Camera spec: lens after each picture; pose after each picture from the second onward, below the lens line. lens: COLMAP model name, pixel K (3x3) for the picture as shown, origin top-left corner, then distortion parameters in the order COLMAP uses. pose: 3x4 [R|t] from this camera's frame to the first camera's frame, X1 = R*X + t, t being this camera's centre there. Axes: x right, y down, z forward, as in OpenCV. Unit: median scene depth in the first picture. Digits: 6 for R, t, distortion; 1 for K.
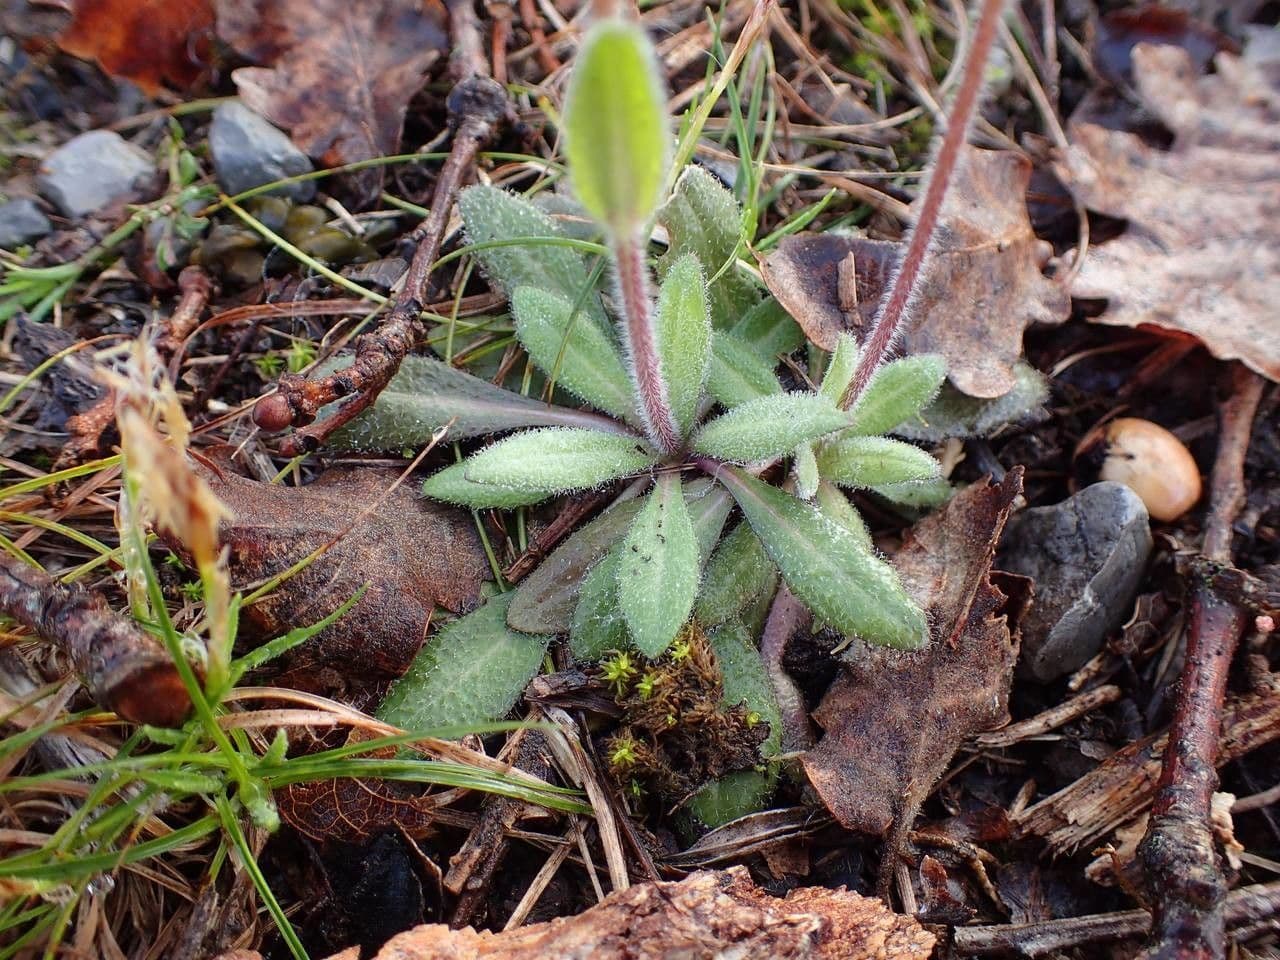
lens RADIAL K [[1134.6, 0, 640.0], [0, 1134.6, 480.0], [0, 0, 1]] dist [-0.027950, -0.021214]
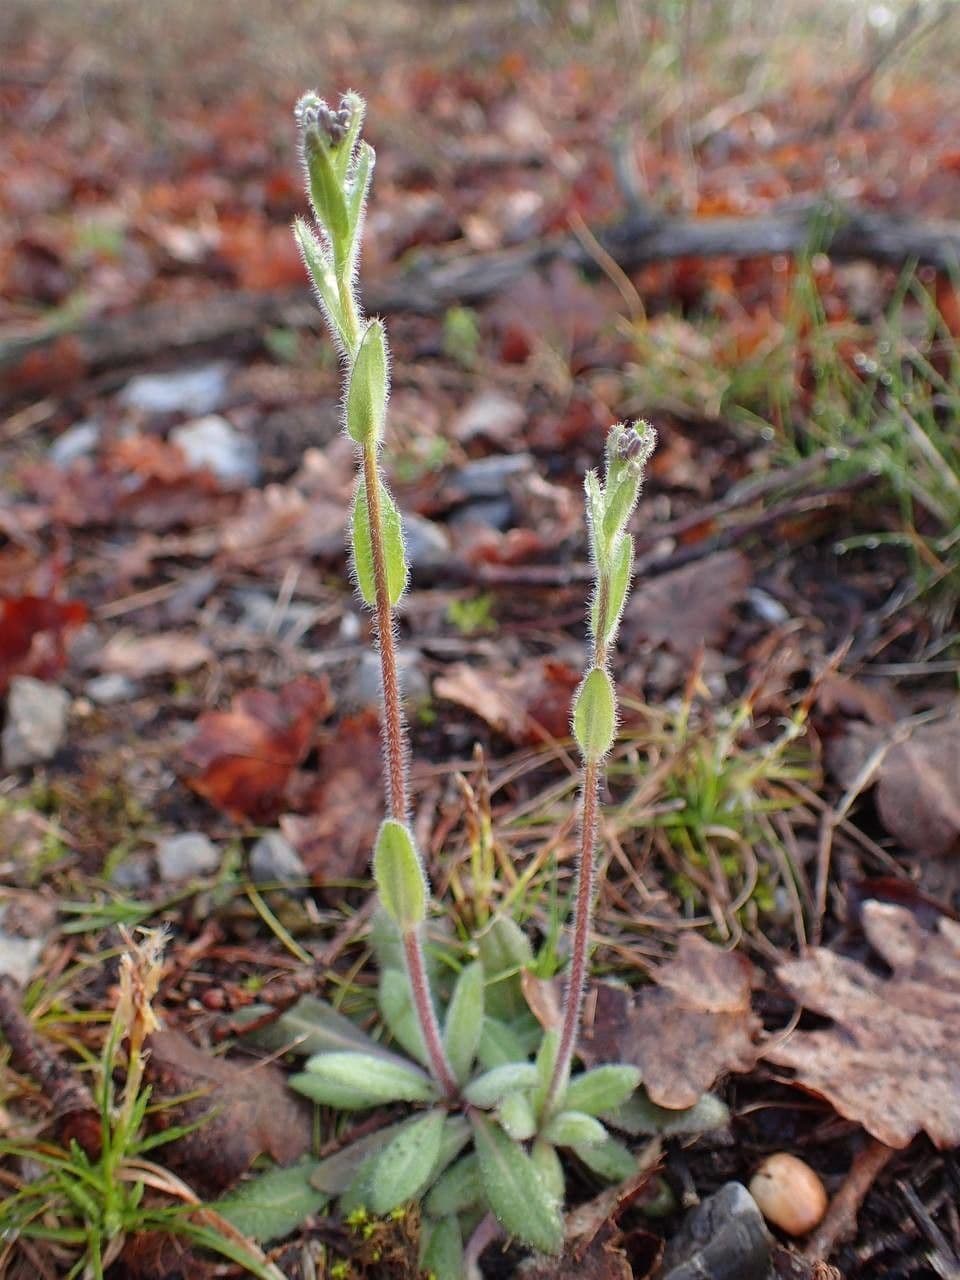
lens RADIAL K [[1134.6, 0, 480.0], [0, 1134.6, 640.0], [0, 0, 1]] dist [-0.027950, -0.021214]
pose [[0.953532, 0.119612, -0.276531, 0.379337], [-0.246579, 0.837224, -0.488114, 0.176945], [0.173134, 0.533619, 0.827814, -0.513296]]
